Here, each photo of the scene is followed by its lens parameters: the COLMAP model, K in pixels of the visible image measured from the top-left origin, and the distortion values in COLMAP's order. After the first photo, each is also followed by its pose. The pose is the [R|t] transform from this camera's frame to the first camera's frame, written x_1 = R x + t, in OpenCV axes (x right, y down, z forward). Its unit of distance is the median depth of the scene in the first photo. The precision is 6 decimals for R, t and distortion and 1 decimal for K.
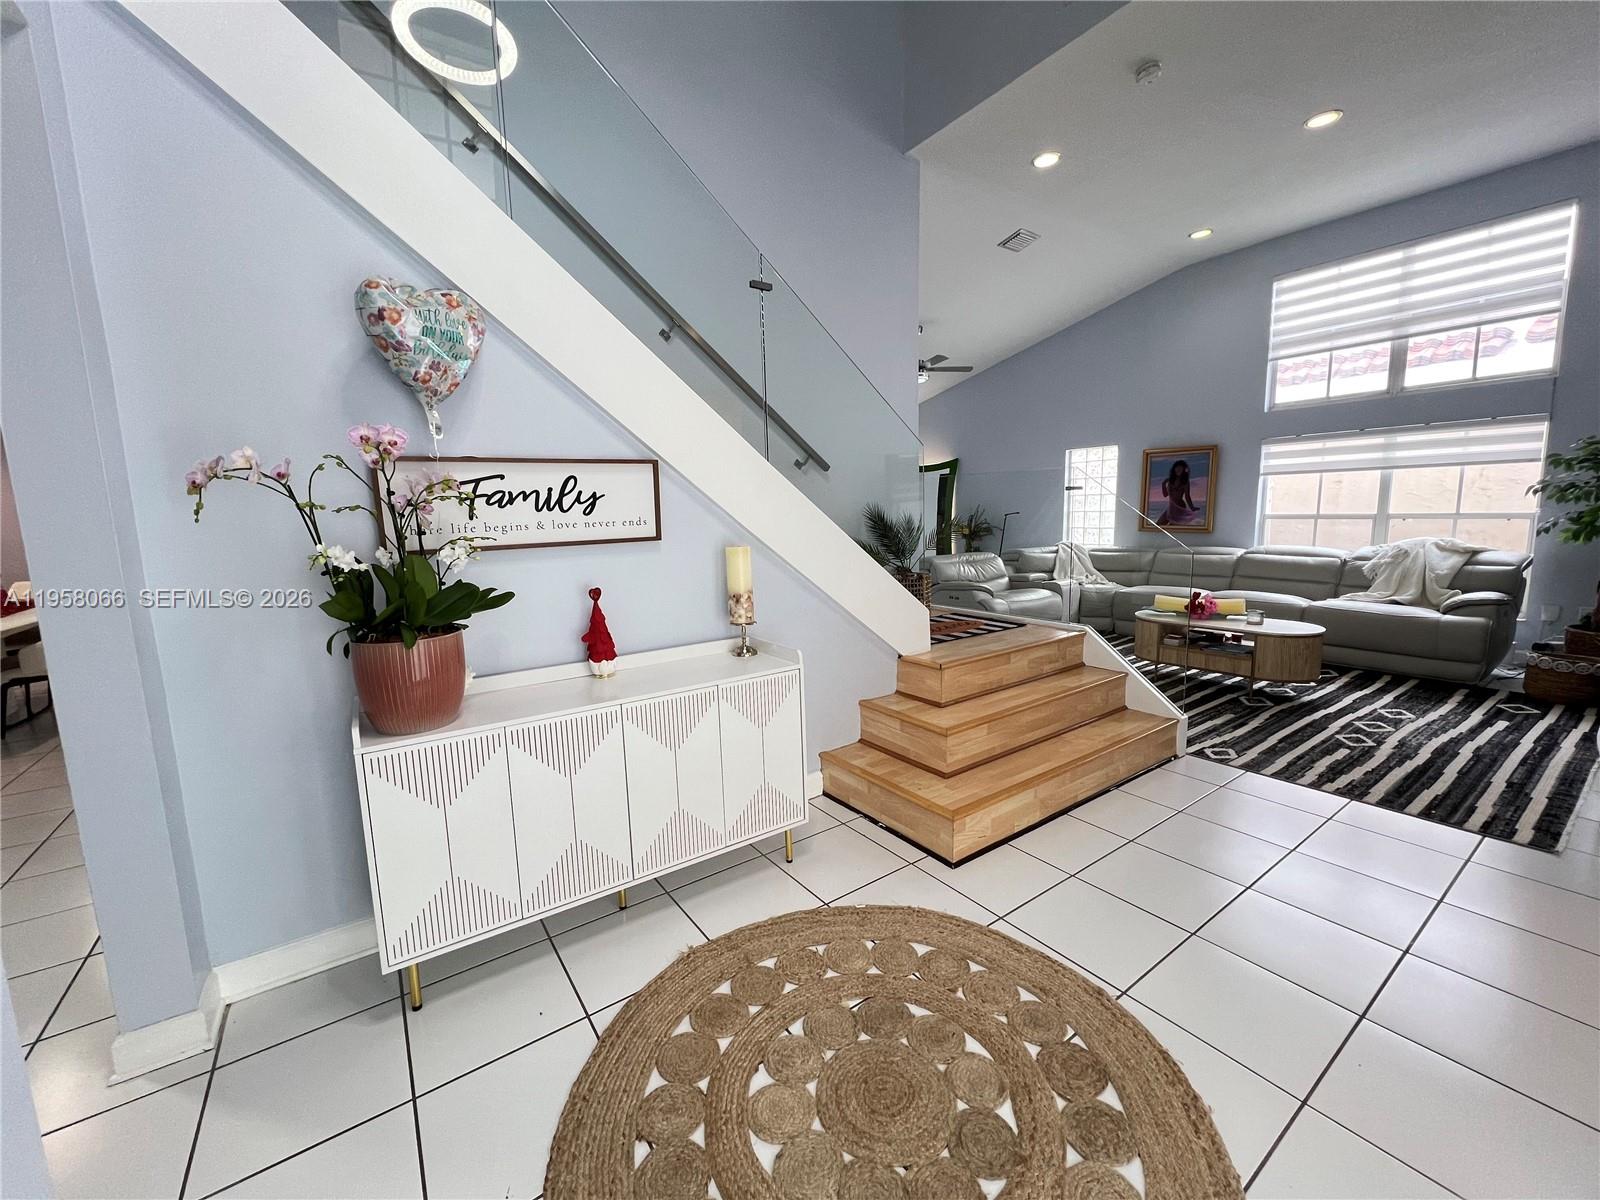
lens RADIAL K [[638.2, 0, 792.0], [0, 638.2, 600.2], [0, 0, 1]] dist [-0.002732, 0.000590]
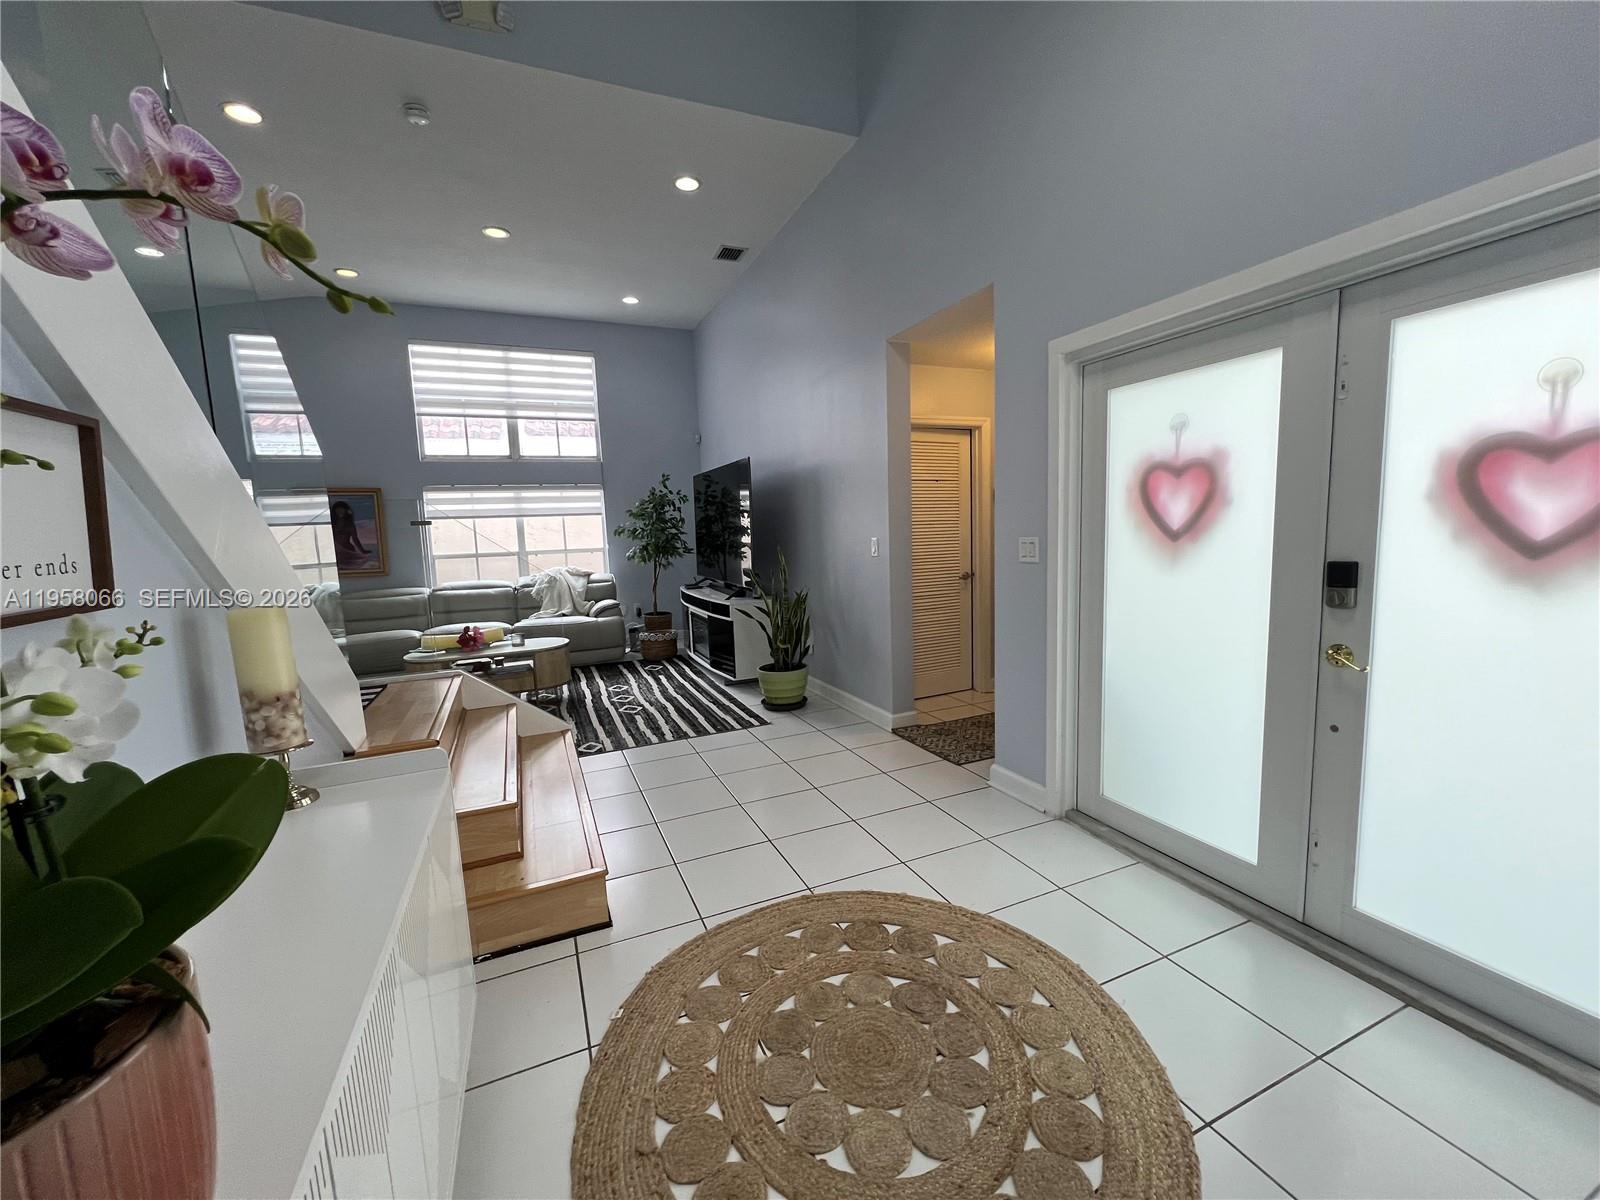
lens RADIAL K [[638.2, 0, 800.0], [0, 638.2, 600.9], [0, 0, 1]] dist [-0.002732, 0.000590]
pose [[0.194255, -0.093864, 0.976450, -0.383711], [0.169083, 0.983717, 0.060925, -0.033889], [-0.966269, 0.153266, 0.206963, 0.336485]]
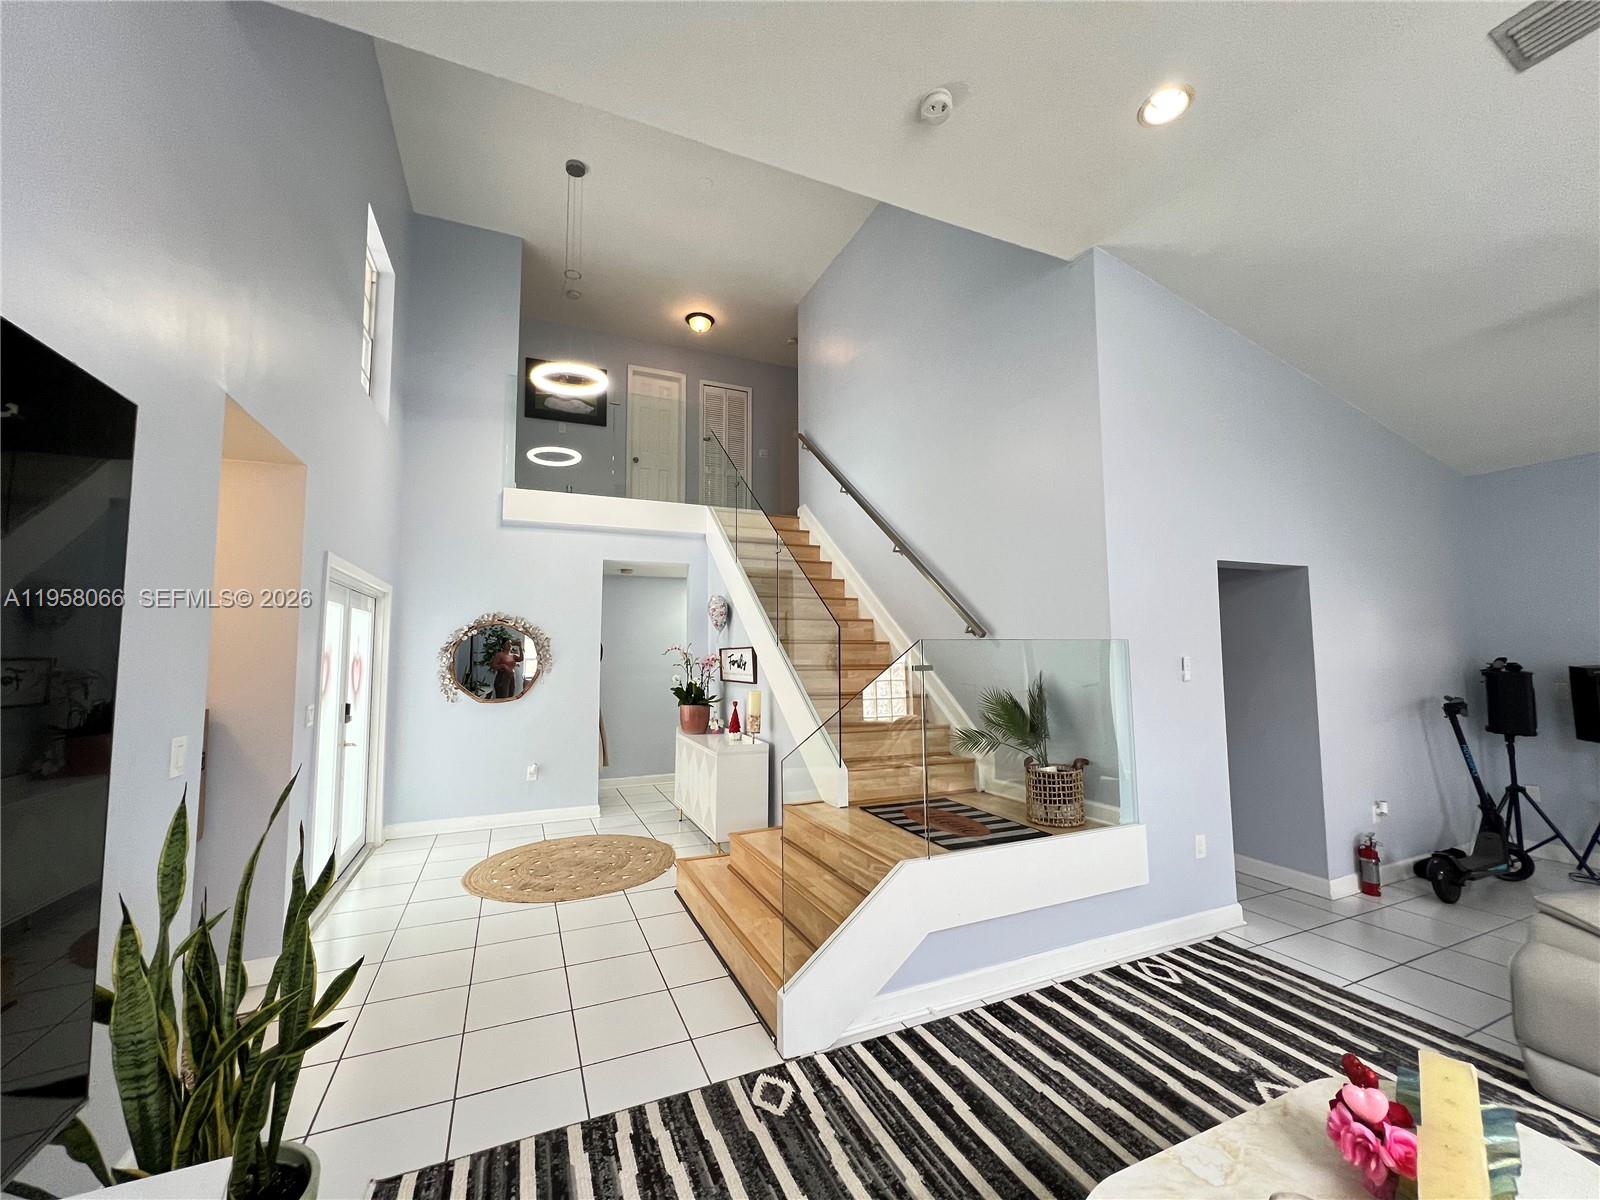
lens RADIAL K [[638.2, 0, 801.4], [0, 638.2, 599.0], [0, 0, 1]] dist [-0.002732, 0.000590]
pose [[-0.184063, -0.050928, -0.981594, 1.320063], [-0.125571, 0.991692, -0.027906, -0.238272], [0.974860, 0.118124, -0.188929, 1.089913]]
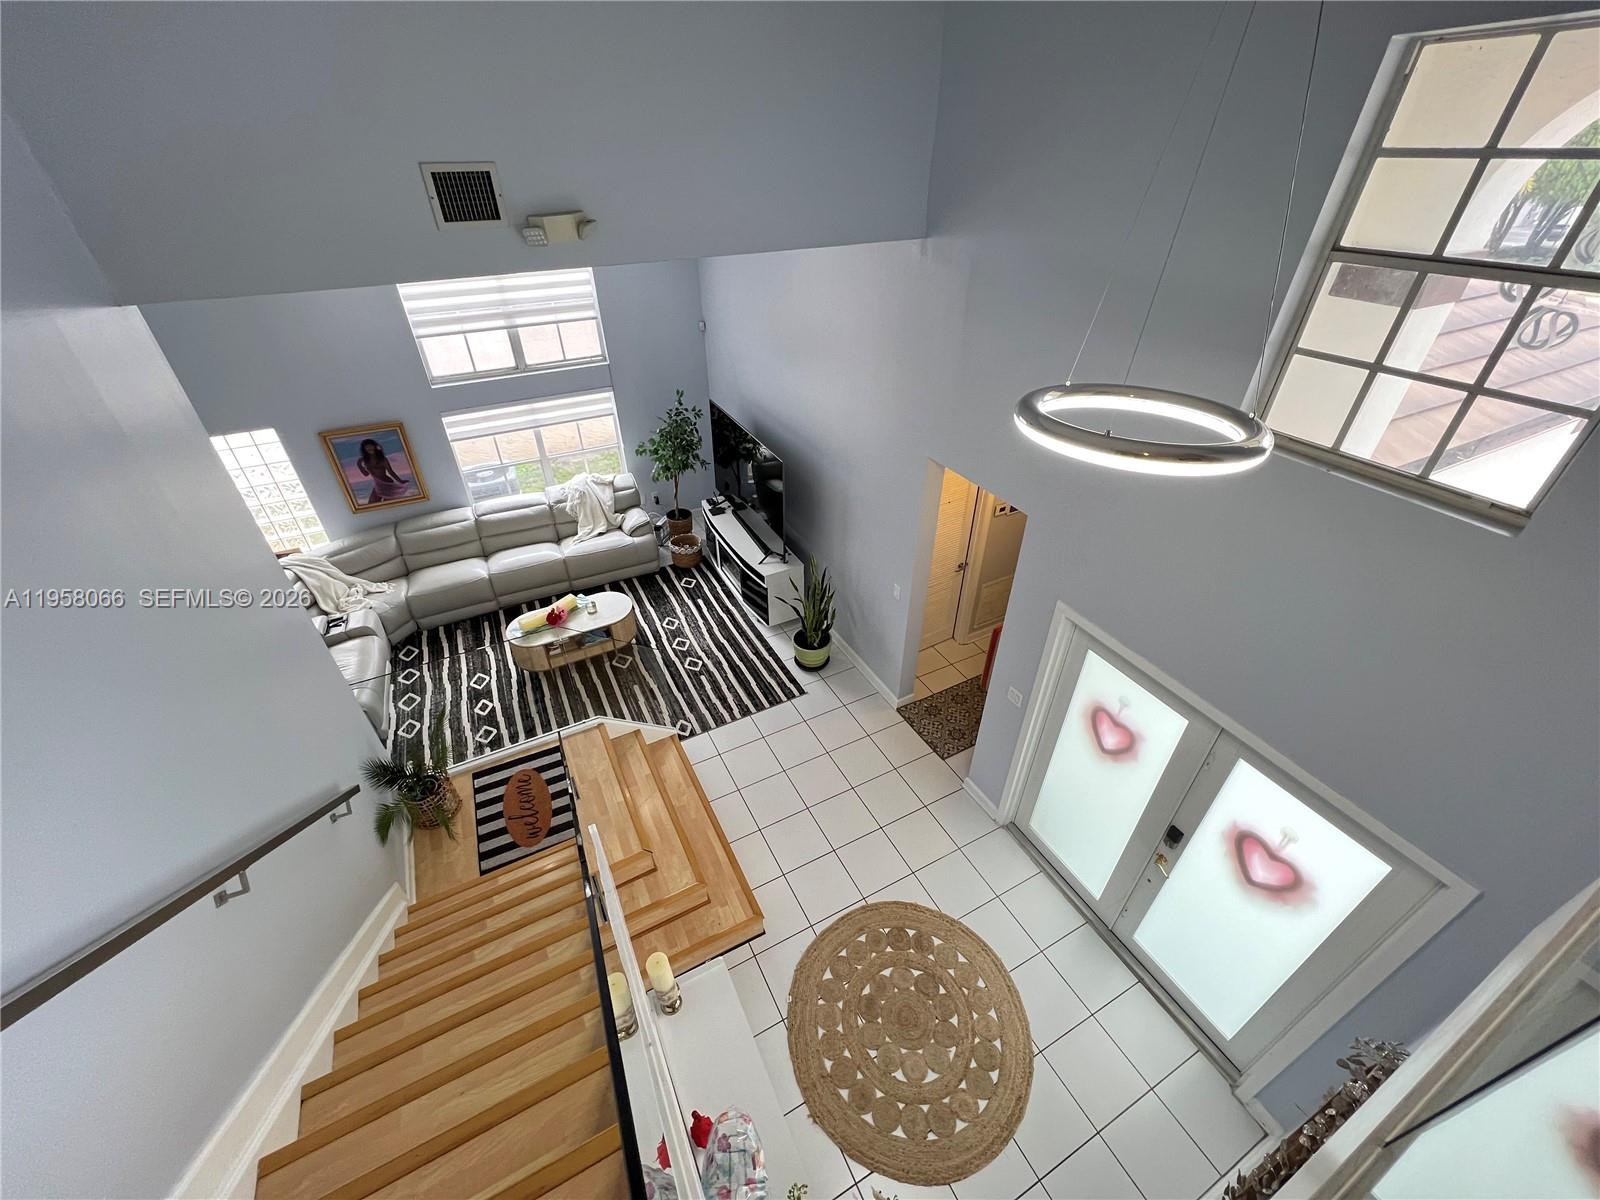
lens RADIAL K [[638.2, 0, 800.2], [0, 638.2, 600.2], [0, 0, 1]] dist [-0.002732, 0.000590]
pose [[0.125688, -0.560619, 0.818479, -0.459979], [0.140926, 0.826745, 0.544640, -0.894280], [-0.982009, 0.046891, 0.182918, 0.383039]]
